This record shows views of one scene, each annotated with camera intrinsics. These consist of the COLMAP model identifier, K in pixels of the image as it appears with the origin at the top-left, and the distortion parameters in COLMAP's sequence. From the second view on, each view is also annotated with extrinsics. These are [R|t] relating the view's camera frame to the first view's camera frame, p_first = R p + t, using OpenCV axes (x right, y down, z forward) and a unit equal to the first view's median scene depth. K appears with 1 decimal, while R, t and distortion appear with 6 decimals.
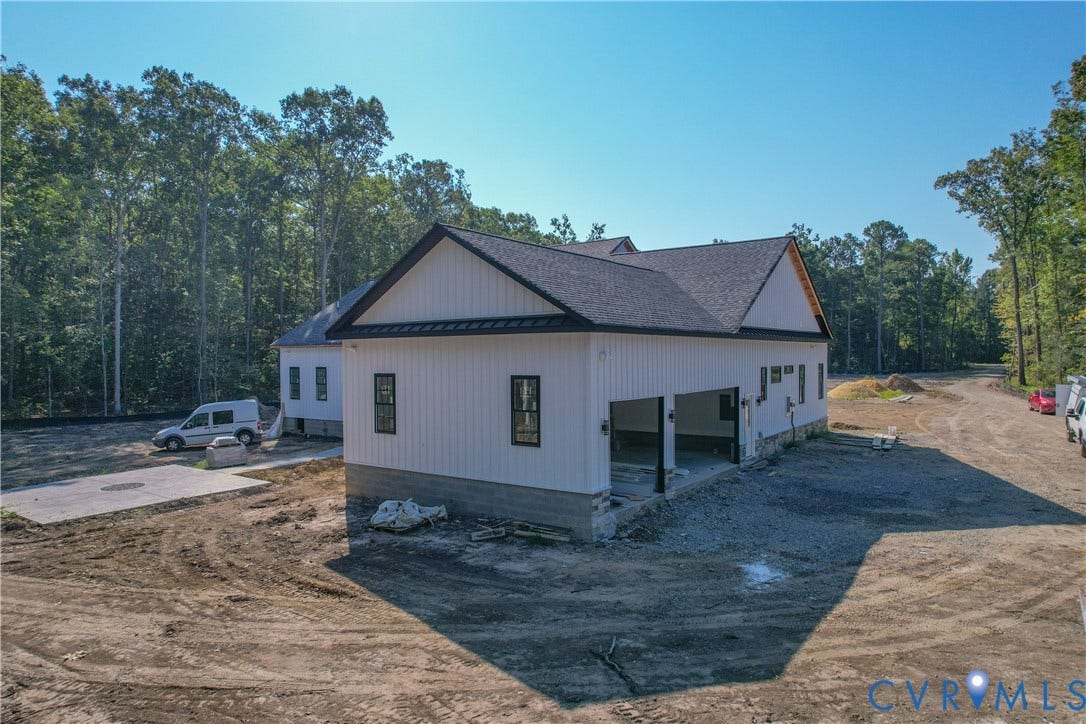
lens RADIAL K [[696.0, 0, 519.5], [0, 696.0, 358.6], [0, 0, 1]] dist [-0.005509, -0.000639]
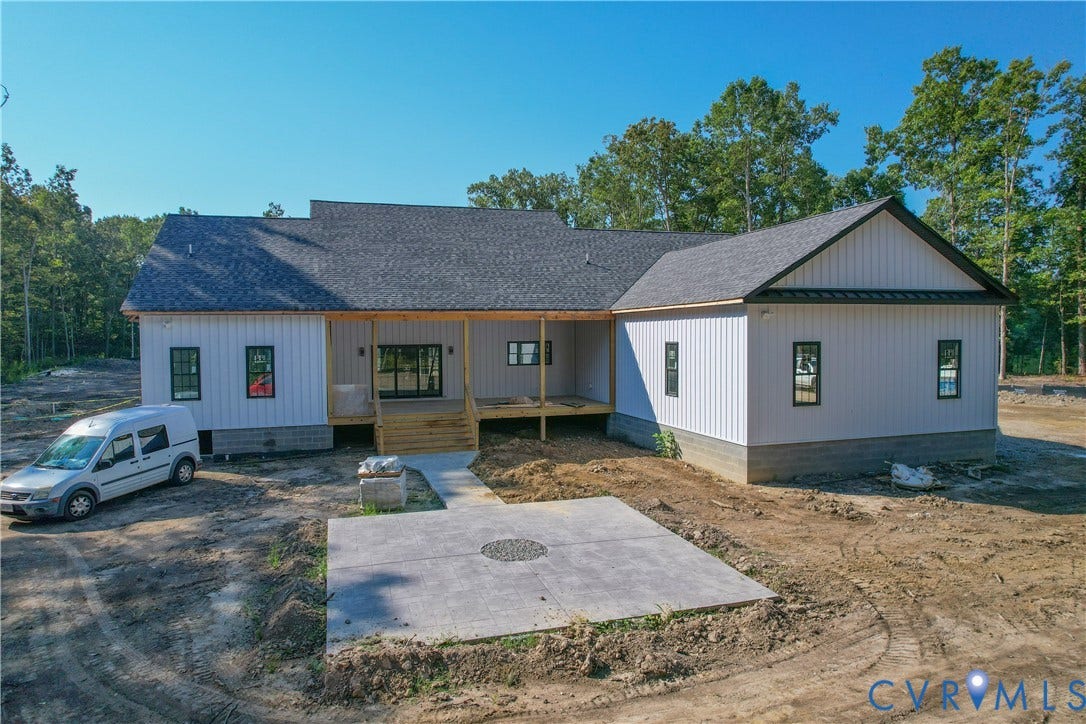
lens RADIAL K [[696.0, 0, 519.5], [0, 696.0, 358.6], [0, 0, 1]] dist [-0.005509, -0.000639]
pose [[0.587688, -0.025950, 0.808671, -0.712094], [0.008437, 0.999628, 0.025947, 0.009479], [-0.809043, -0.008426, 0.587688, 0.456884]]
